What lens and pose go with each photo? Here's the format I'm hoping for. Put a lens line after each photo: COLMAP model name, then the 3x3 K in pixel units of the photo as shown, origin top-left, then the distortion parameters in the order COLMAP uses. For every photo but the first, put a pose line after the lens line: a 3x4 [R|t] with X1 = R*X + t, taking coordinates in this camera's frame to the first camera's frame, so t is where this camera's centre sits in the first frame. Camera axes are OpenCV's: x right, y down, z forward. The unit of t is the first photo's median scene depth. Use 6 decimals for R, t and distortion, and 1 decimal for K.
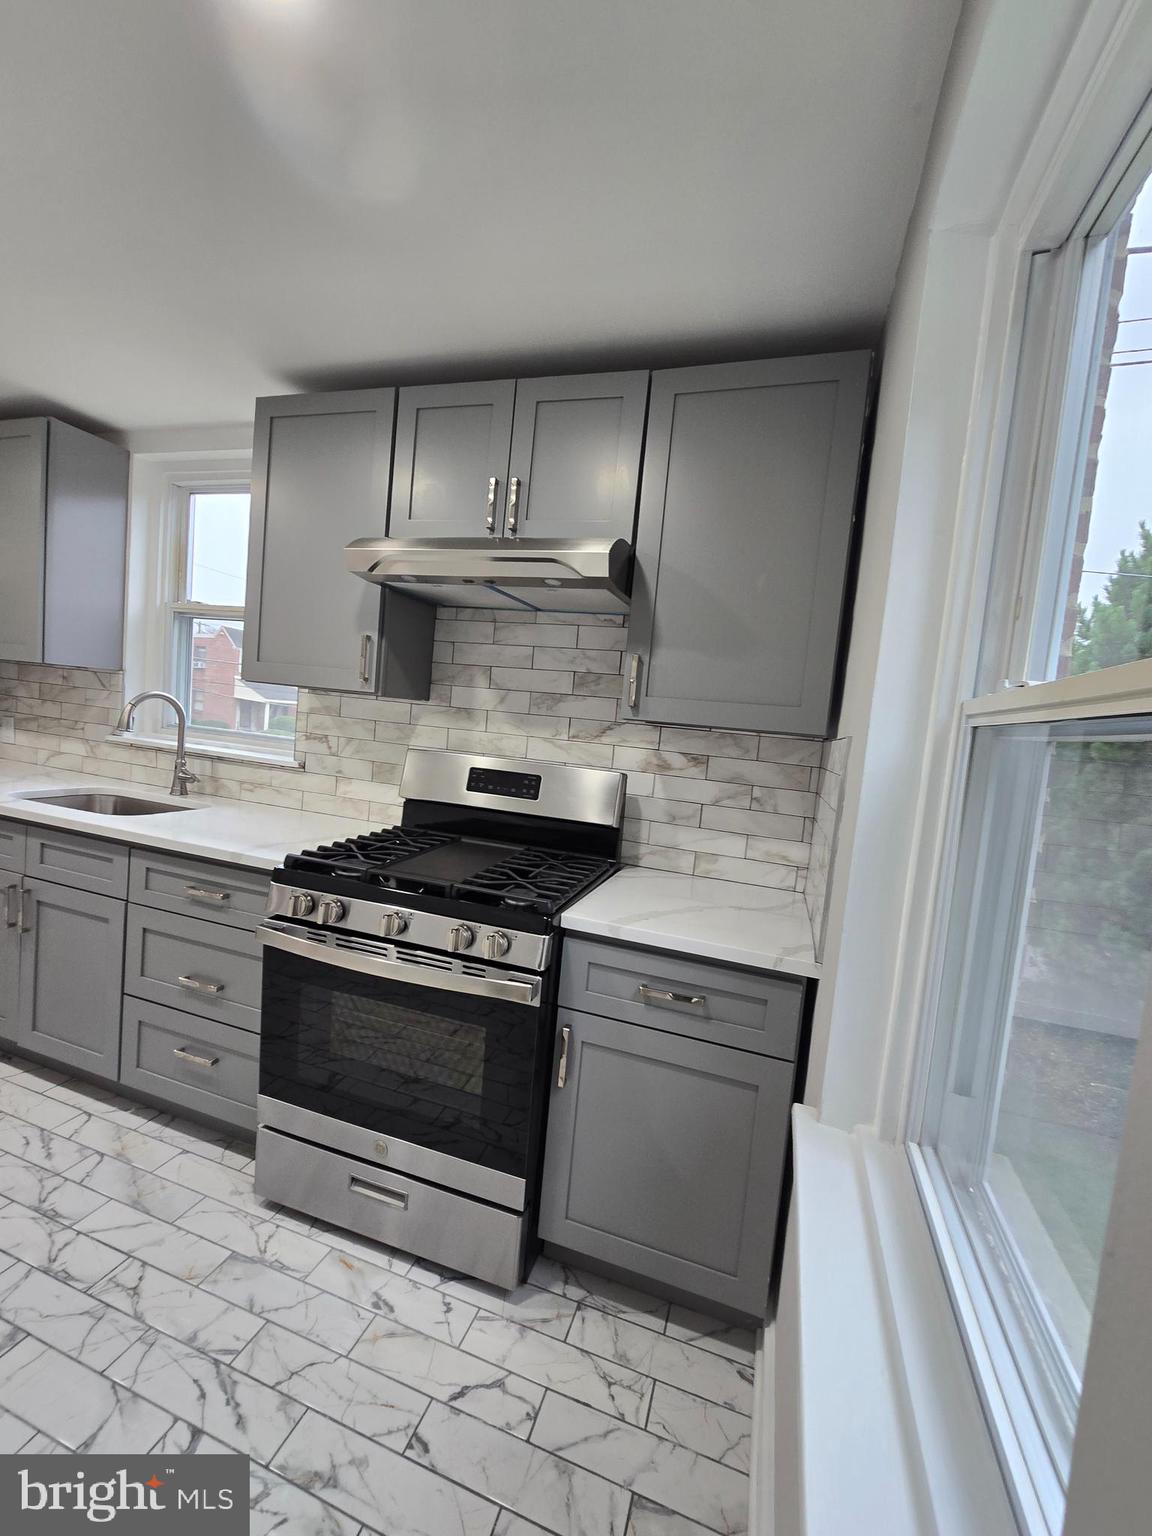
lens RADIAL K [[628.9, 0, 581.2], [0, 628.9, 772.1], [0, 0, 1]] dist [-0.001526, 0.003745]
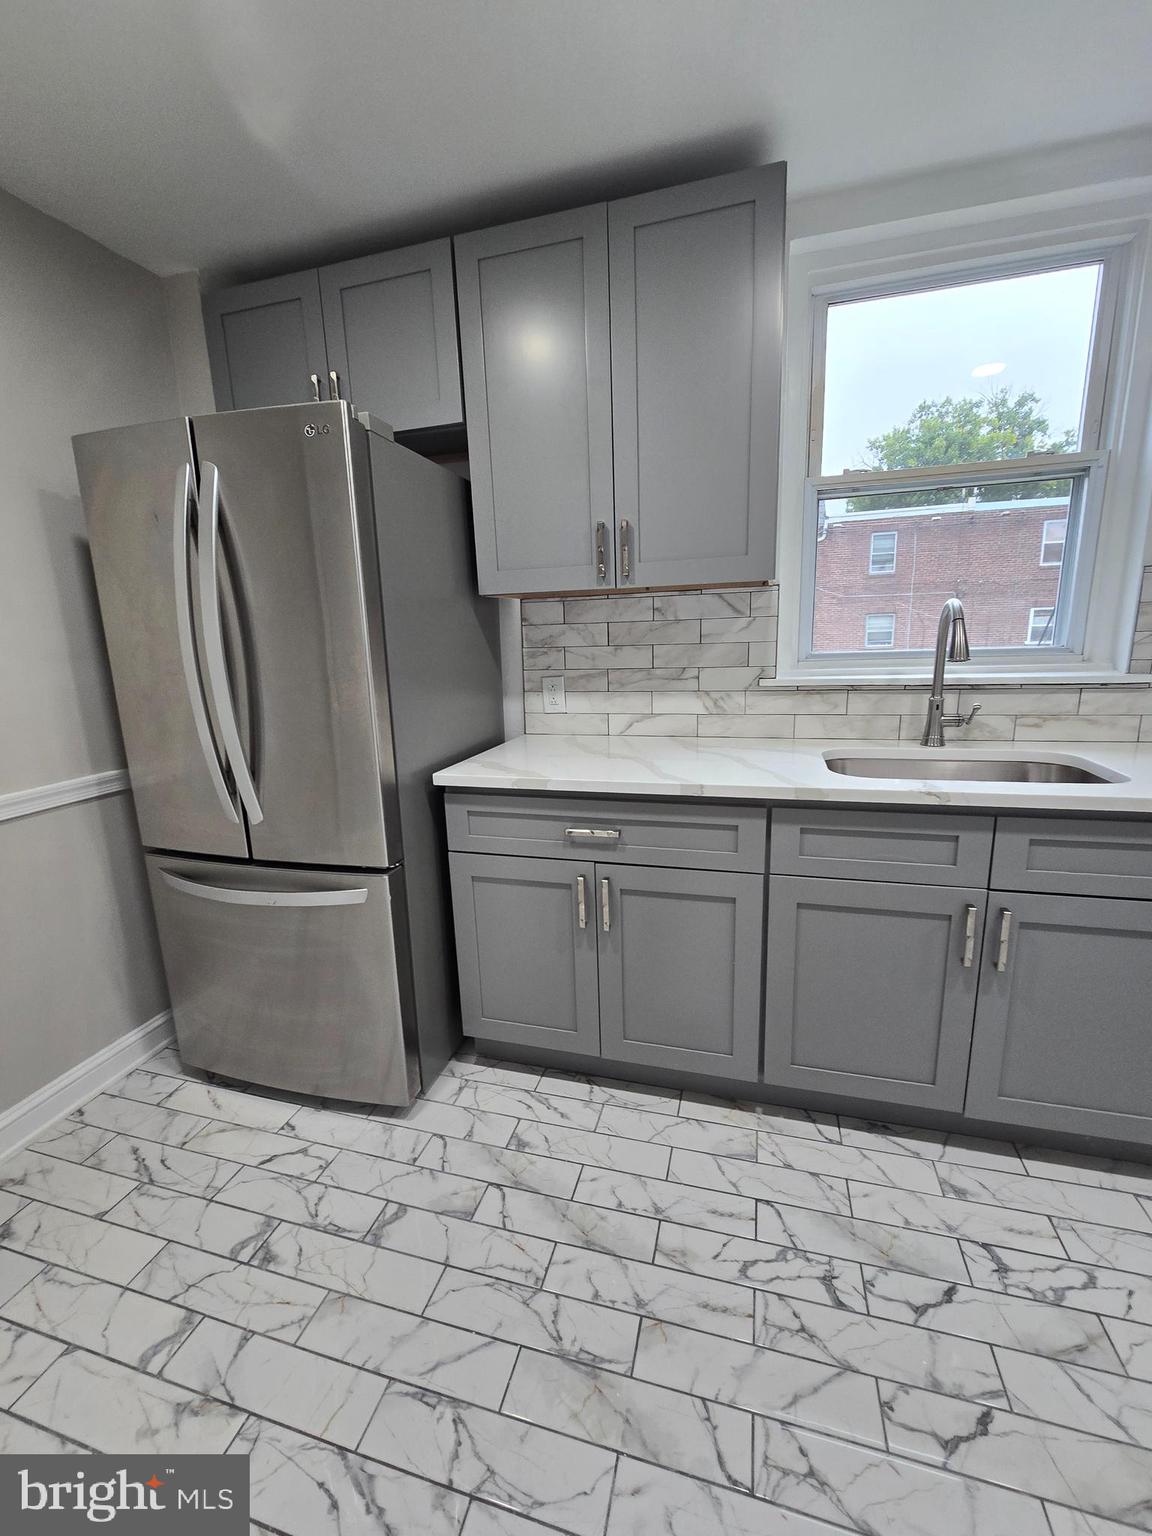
lens RADIAL K [[628.9, 0, 569.1], [0, 628.9, 771.9], [0, 0, 1]] dist [-0.001526, 0.003745]
pose [[0.989580, -0.143556, 0.011123, -0.963118], [0.140269, 0.978592, 0.150607, -0.091861], [-0.032505, -0.147478, 0.988531, 0.271001]]
